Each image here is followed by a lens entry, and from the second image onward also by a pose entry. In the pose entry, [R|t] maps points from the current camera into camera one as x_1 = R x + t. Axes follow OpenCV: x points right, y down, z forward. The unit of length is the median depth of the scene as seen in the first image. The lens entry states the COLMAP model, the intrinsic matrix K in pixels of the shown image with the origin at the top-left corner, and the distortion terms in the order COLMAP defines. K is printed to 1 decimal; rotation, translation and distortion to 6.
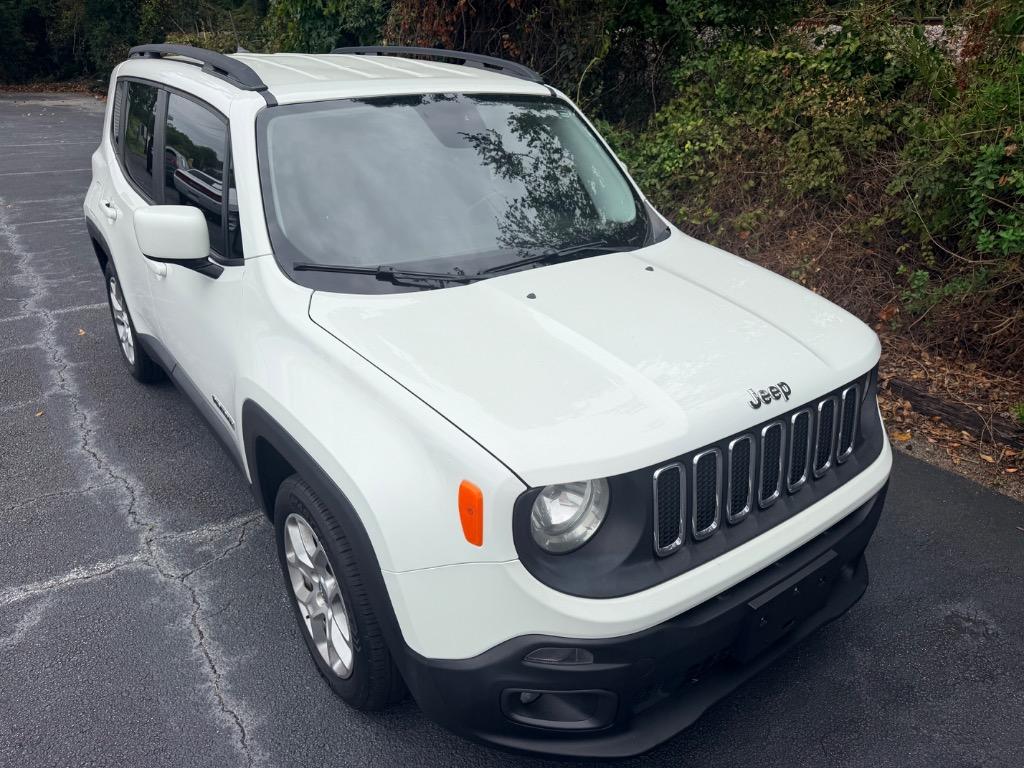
lens RADIAL K [[735.9, 0, 513.0], [0, 735.9, 402.6], [0, 0, 1]] dist [0.003394, -0.009019]
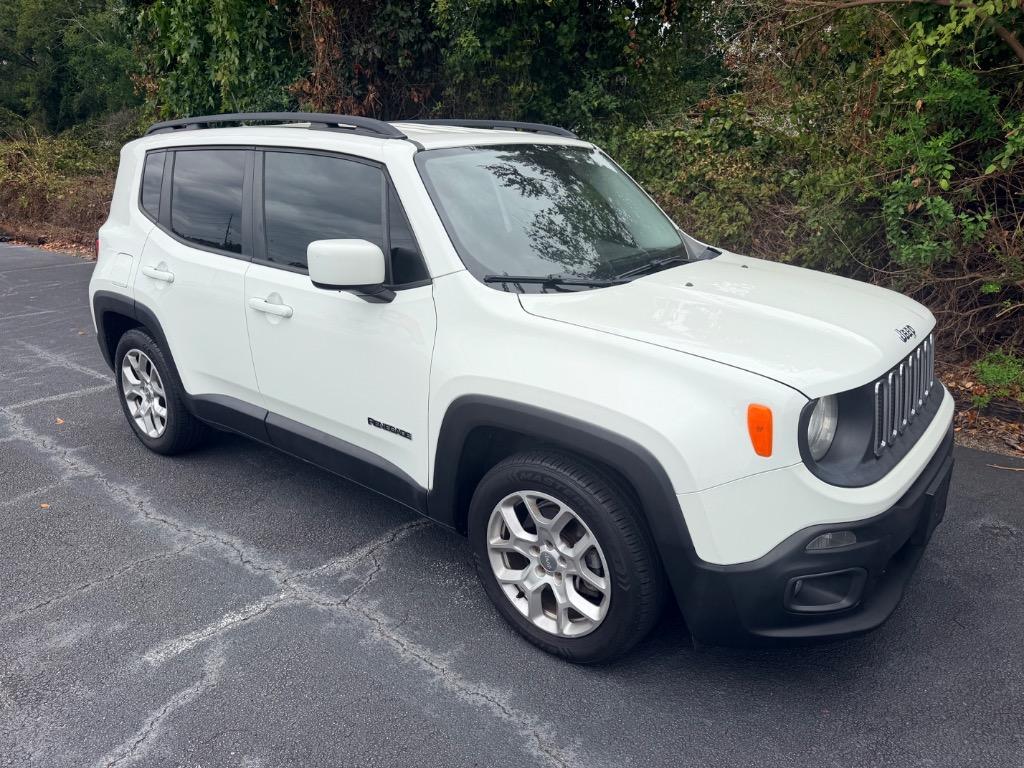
lens RADIAL K [[735.9, 0, 513.0], [0, 735.9, 402.6], [0, 0, 1]] dist [0.003394, -0.009019]
pose [[0.967142, -0.103725, 0.232115, -0.377101], [0.131821, 0.985266, -0.108968, 0.093596], [-0.217392, 0.135985, 0.966565, -0.059058]]
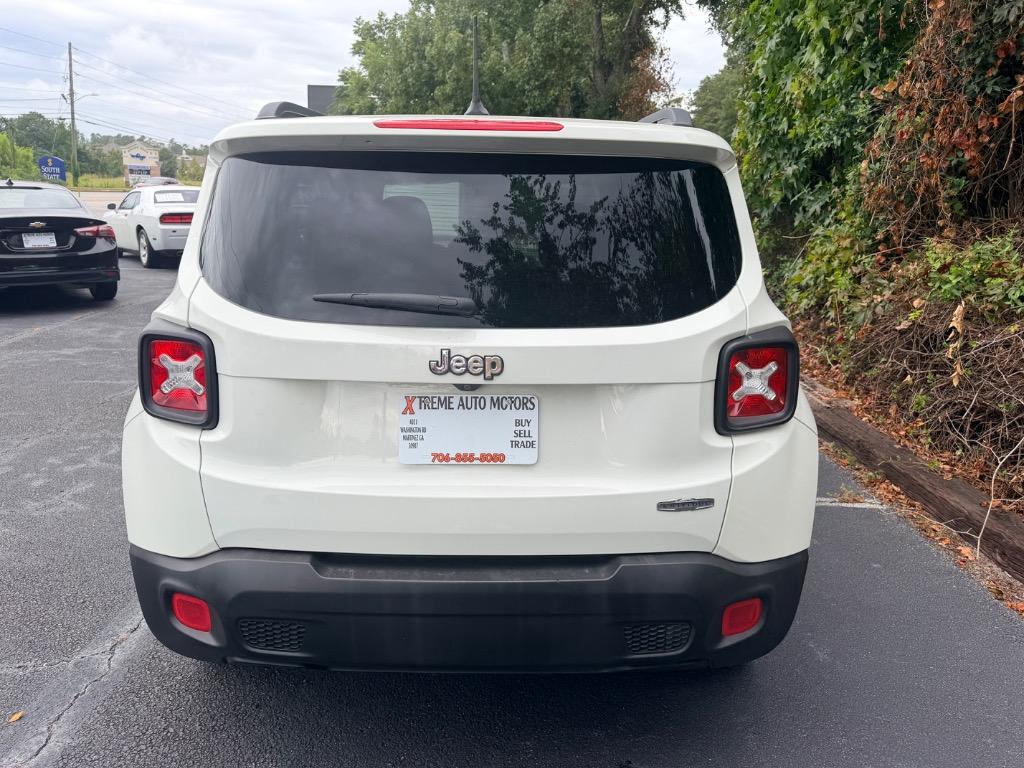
lens RADIAL K [[735.9, 0, 513.0], [0, 735.9, 402.6], [0, 0, 1]] dist [0.003394, -0.009019]
pose [[0.808485, 0.158018, -0.566906, -0.050899], [-0.266692, 0.957067, -0.113568, -0.306426], [0.524621, 0.243008, 0.815916, 0.838678]]
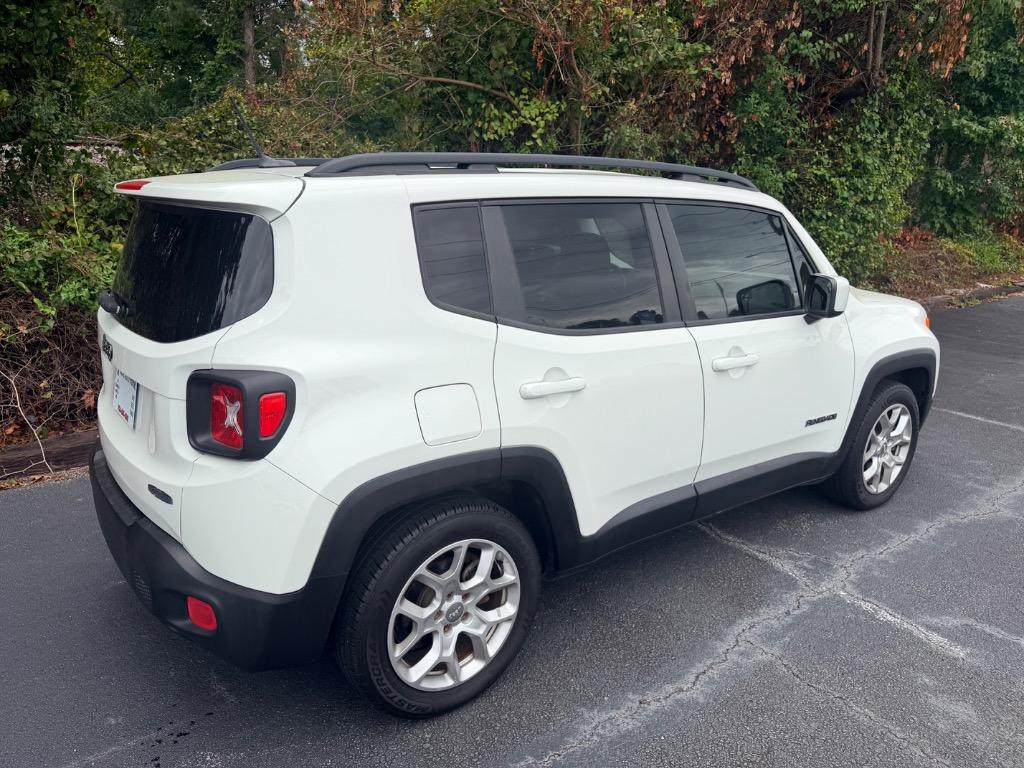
lens RADIAL K [[751.6, 0, 514.6], [0, 751.6, 415.3], [0, 0, 1]] dist [0.033349, -0.007183]
pose [[-0.034646, -0.312504, 0.949284, -1.365379], [0.434584, 0.850638, 0.295891, -0.523593], [-0.899965, 0.422795, 0.106338, 1.100617]]
